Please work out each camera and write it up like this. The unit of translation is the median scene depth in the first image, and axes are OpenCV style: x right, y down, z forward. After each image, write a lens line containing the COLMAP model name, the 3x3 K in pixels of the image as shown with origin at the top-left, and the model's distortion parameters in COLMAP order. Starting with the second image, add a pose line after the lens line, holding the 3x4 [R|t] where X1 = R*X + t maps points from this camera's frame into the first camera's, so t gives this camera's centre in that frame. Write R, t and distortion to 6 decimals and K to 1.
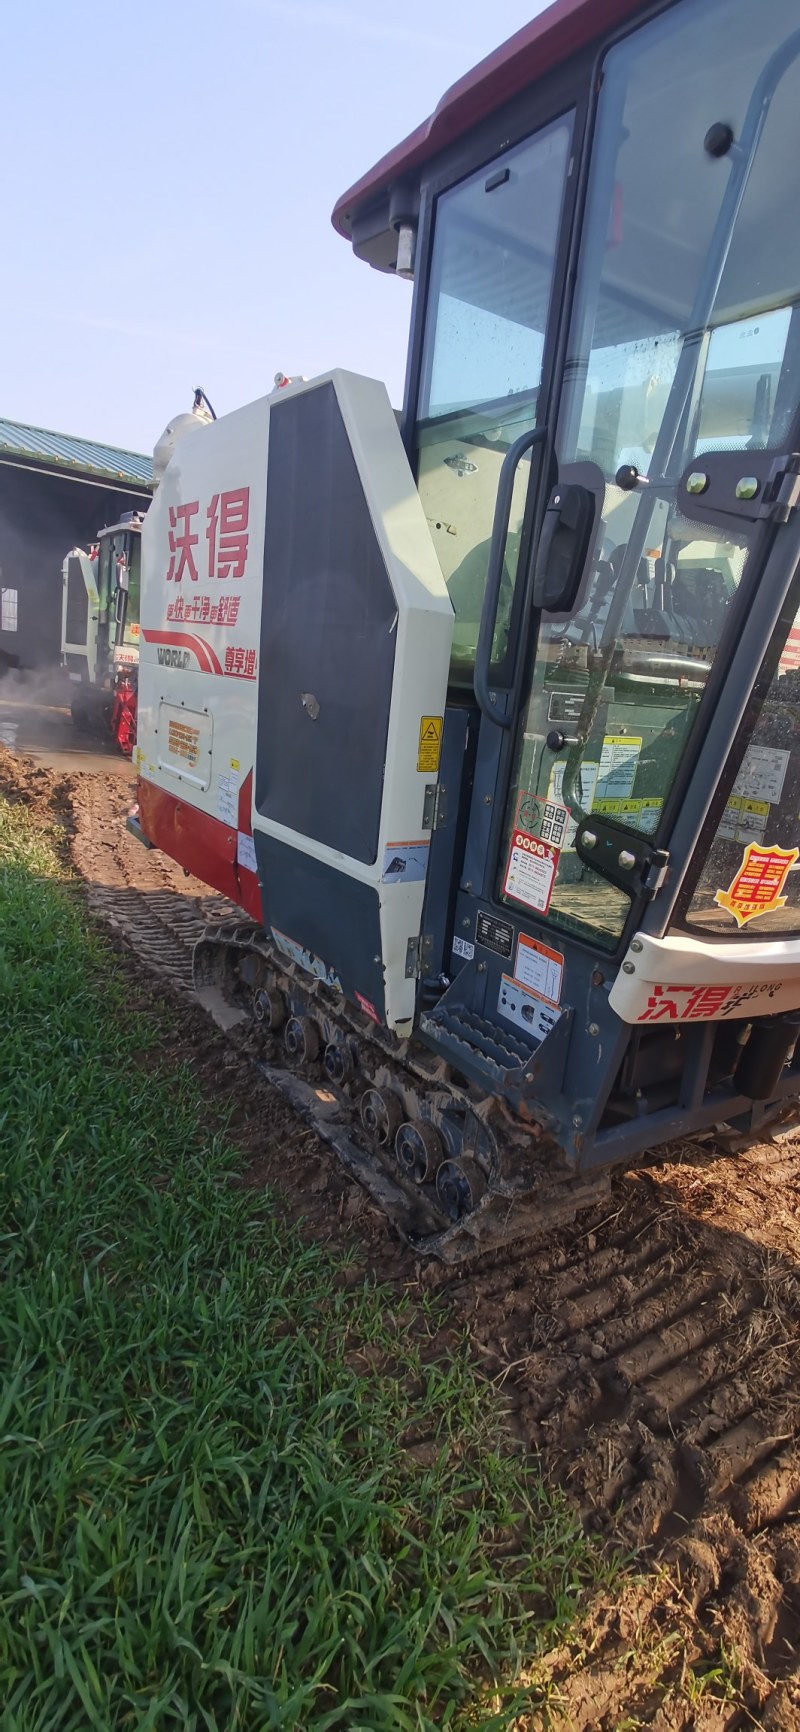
lens RADIAL K [[811.9, 0, 400.0], [0, 811.9, 866.0], [0, 0, 1]] dist [-0.017680, 0.000001]
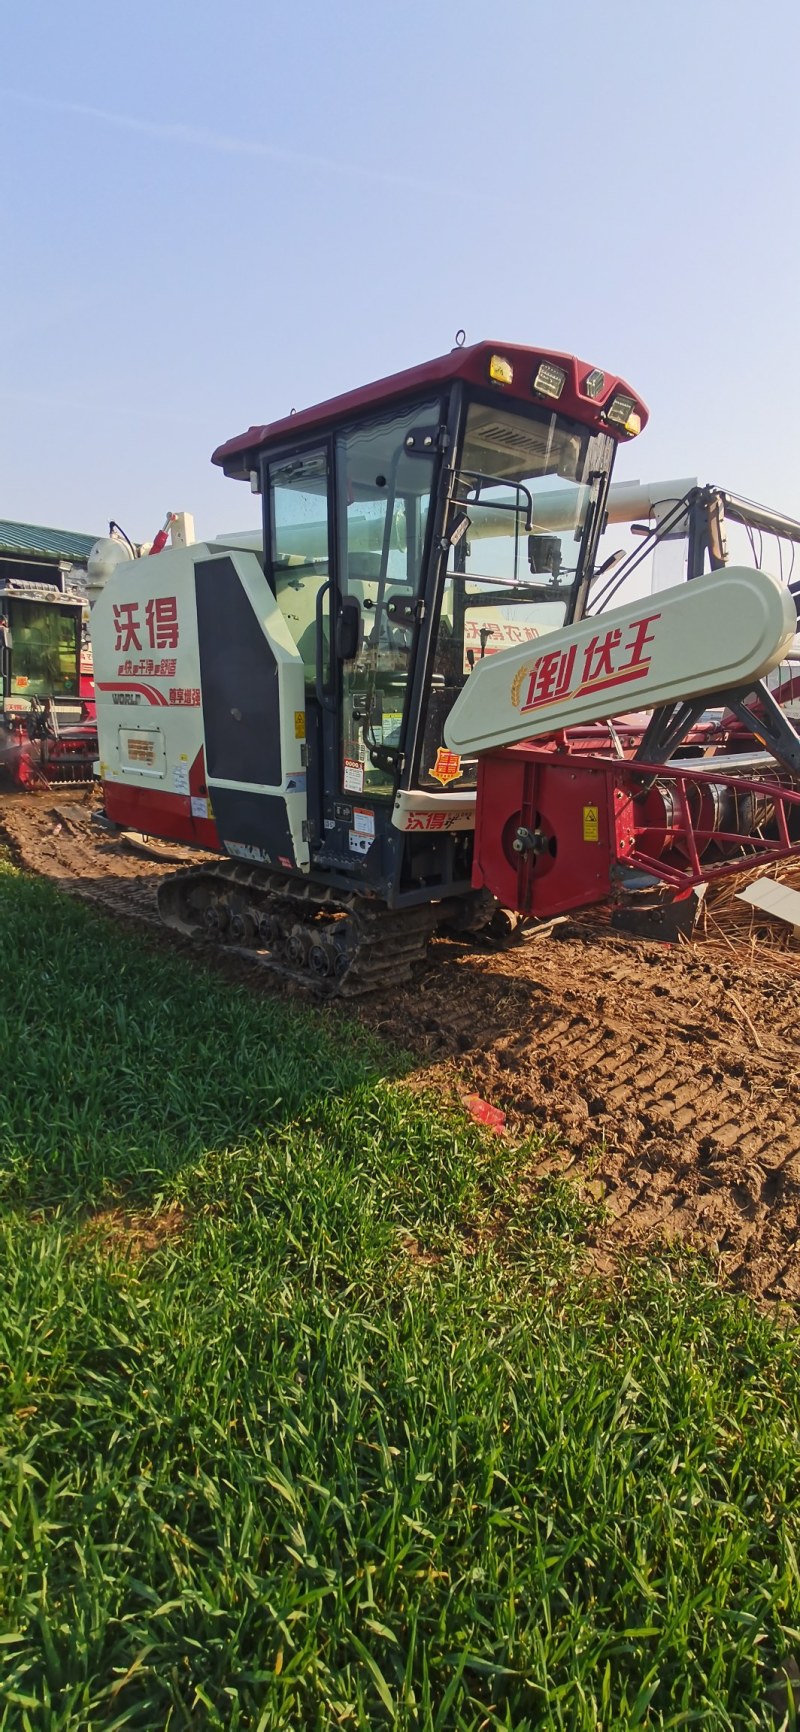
lens RADIAL K [[811.9, 0, 400.0], [0, 811.9, 866.0], [0, 0, 1]] dist [-0.017680, 0.000001]
pose [[0.979397, -0.131534, 0.153235, -0.067168], [0.134532, 0.990865, -0.009321, 0.224297], [-0.150610, 0.029744, 0.988146, -0.930798]]
